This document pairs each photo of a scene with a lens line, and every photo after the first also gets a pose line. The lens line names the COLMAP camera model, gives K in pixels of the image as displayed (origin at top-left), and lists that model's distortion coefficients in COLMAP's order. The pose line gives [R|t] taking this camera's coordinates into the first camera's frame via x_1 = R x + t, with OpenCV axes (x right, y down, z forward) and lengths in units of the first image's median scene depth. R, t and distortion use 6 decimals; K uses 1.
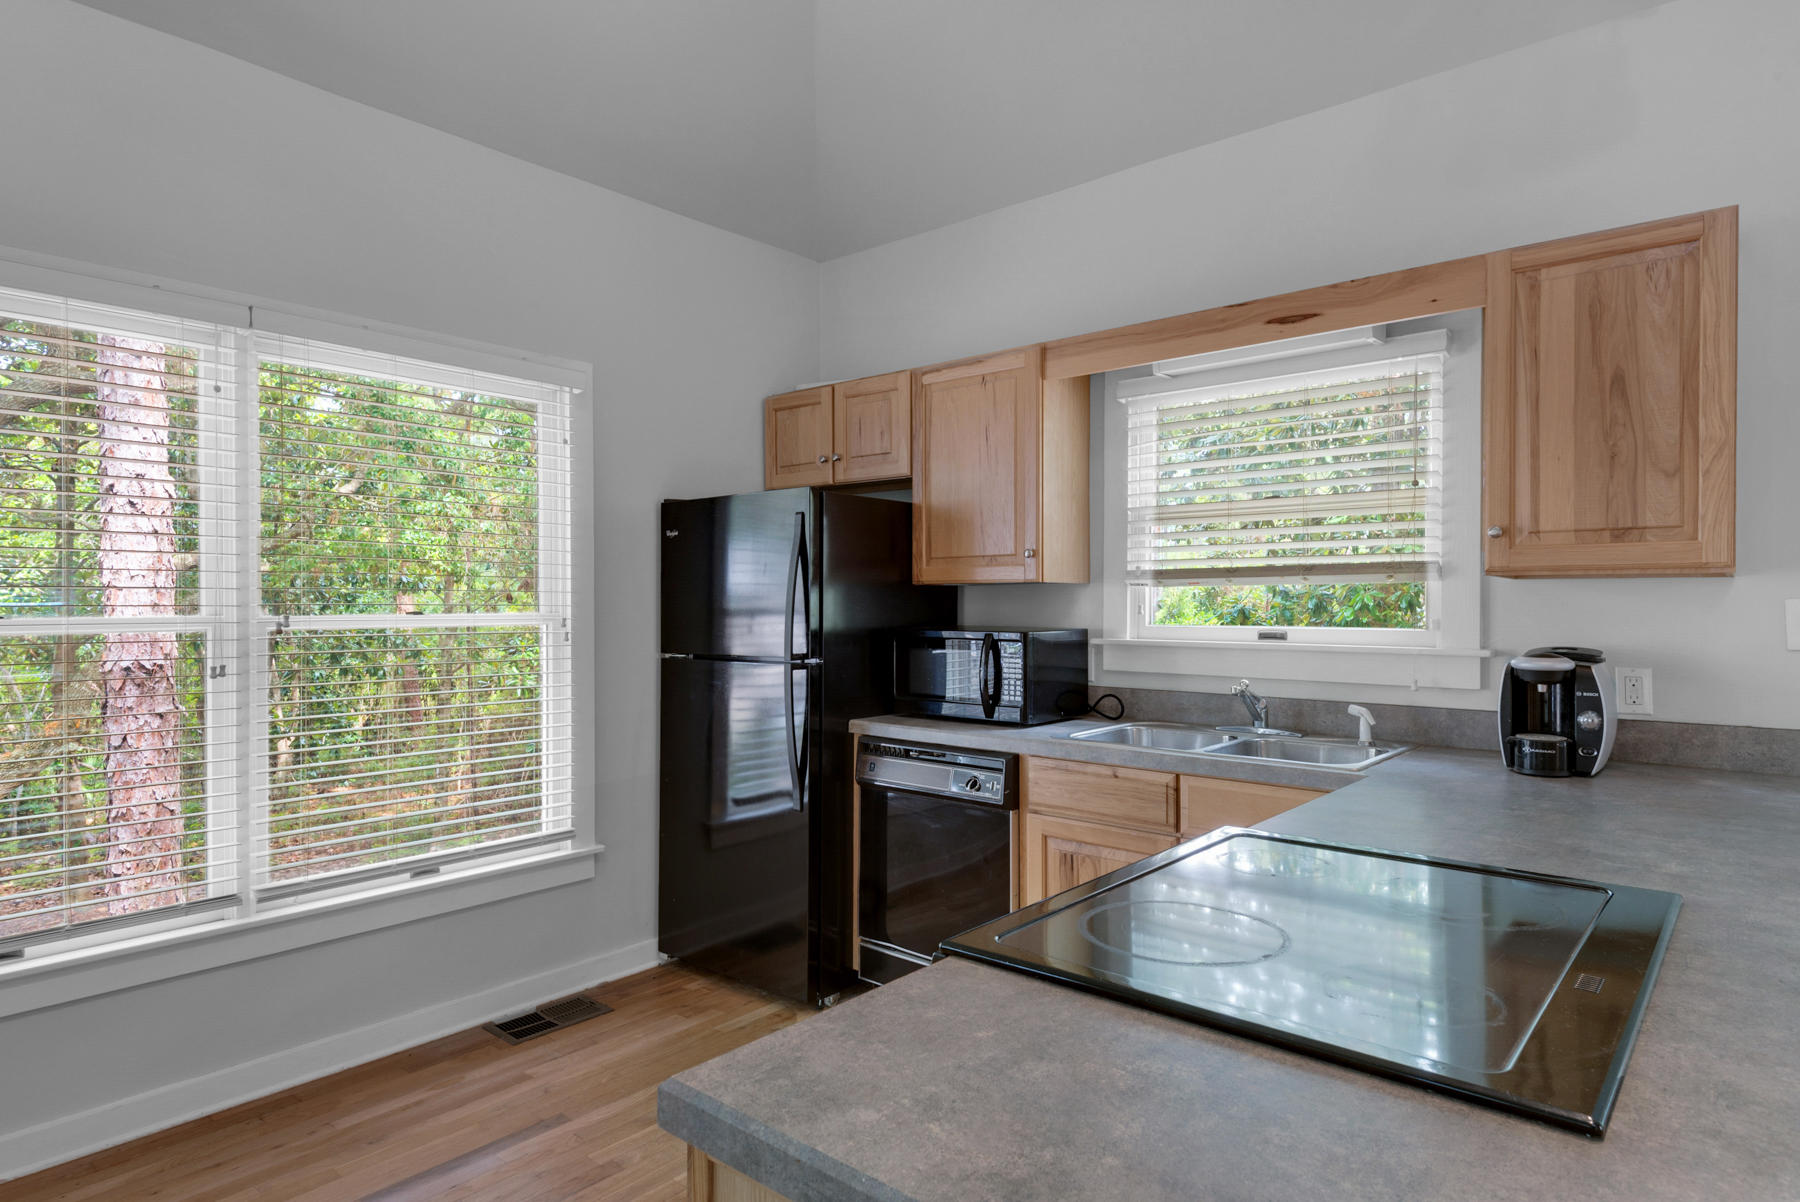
lens RADIAL K [[993.3, 0, 900.0], [0, 993.3, 601.0], [0, 0, 1]] dist [0.003515, 0.000827]
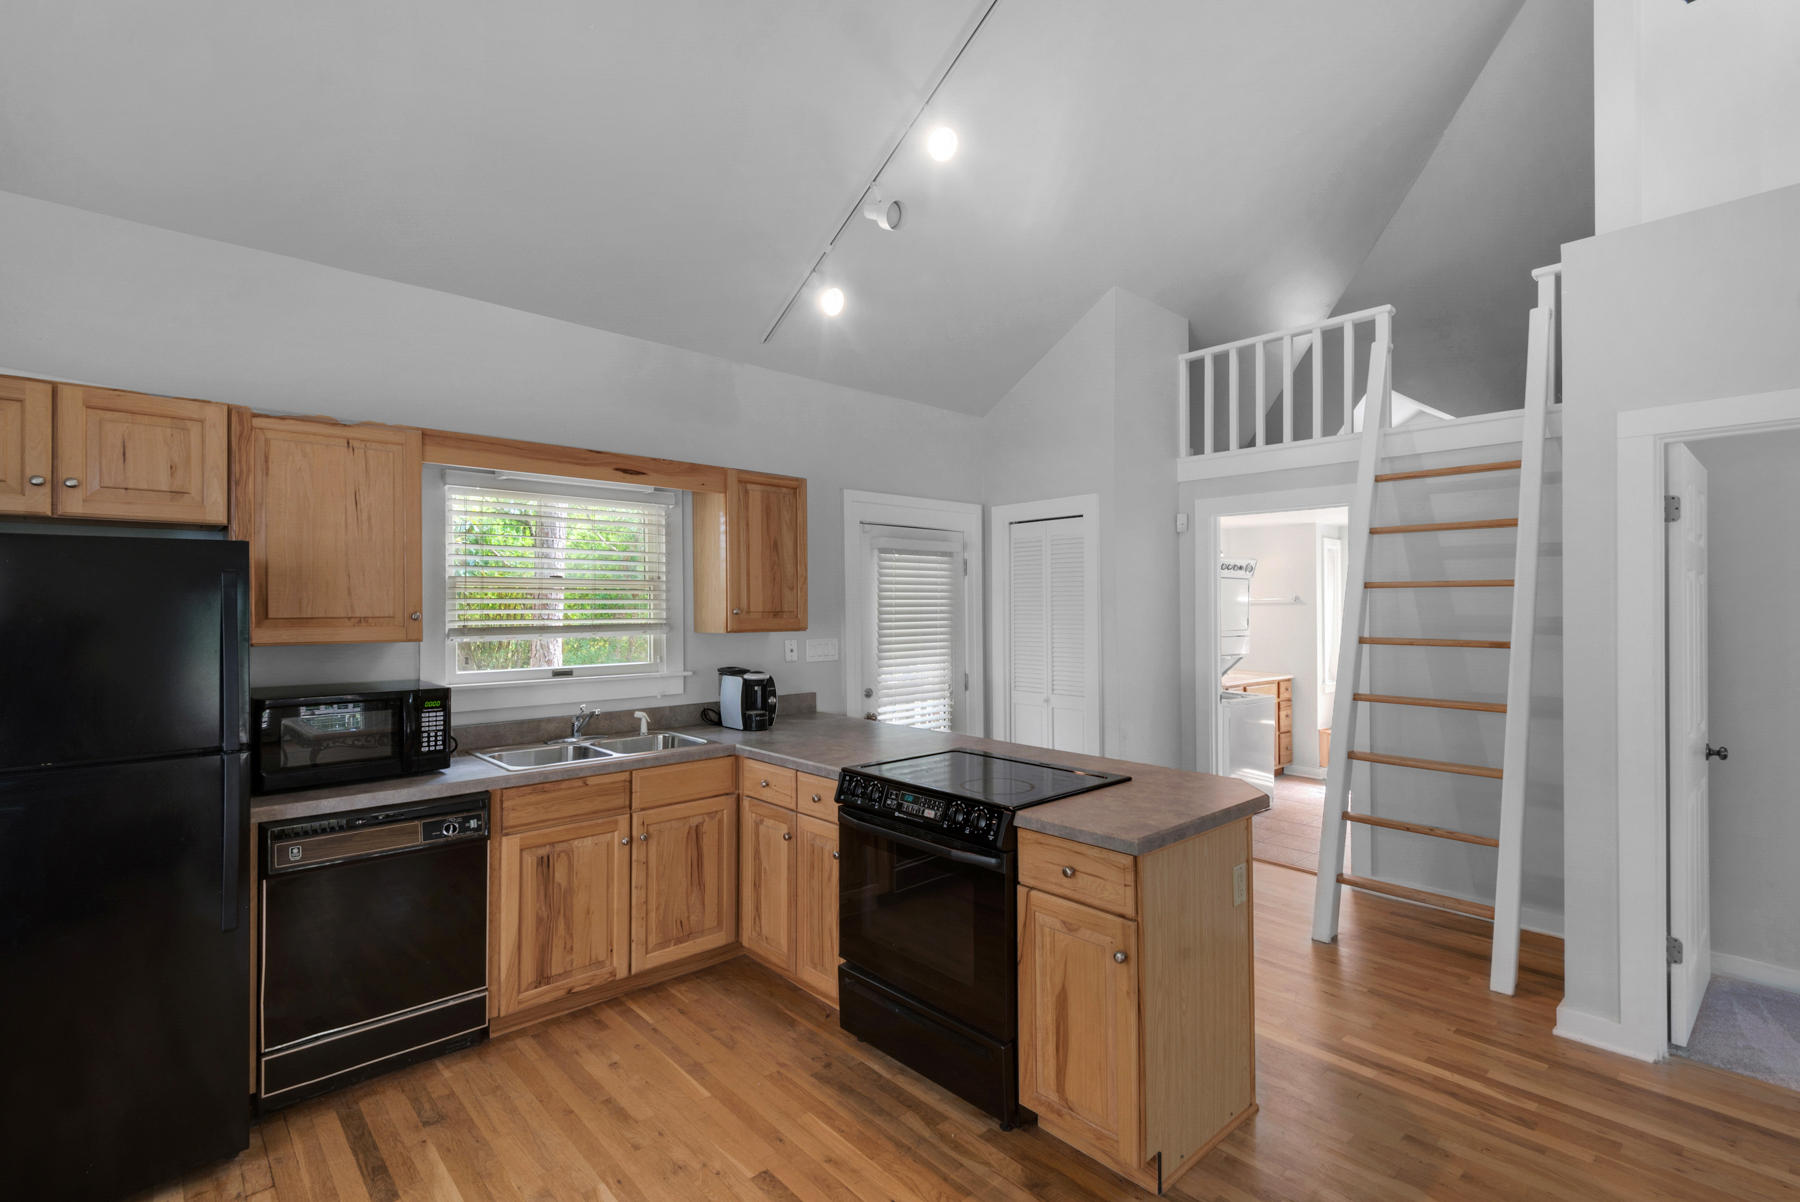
lens RADIAL K [[832.4, 0, 868.4], [0, 832.4, 598.9], [0, 0, 1]] dist [0.000759, 0.000015]
pose [[0.123966, 0.005754, 0.992270, -0.868340], [0.003157, 0.999976, -0.006193, -0.071735], [-0.992281, 0.003900, 0.123945, 0.458644]]
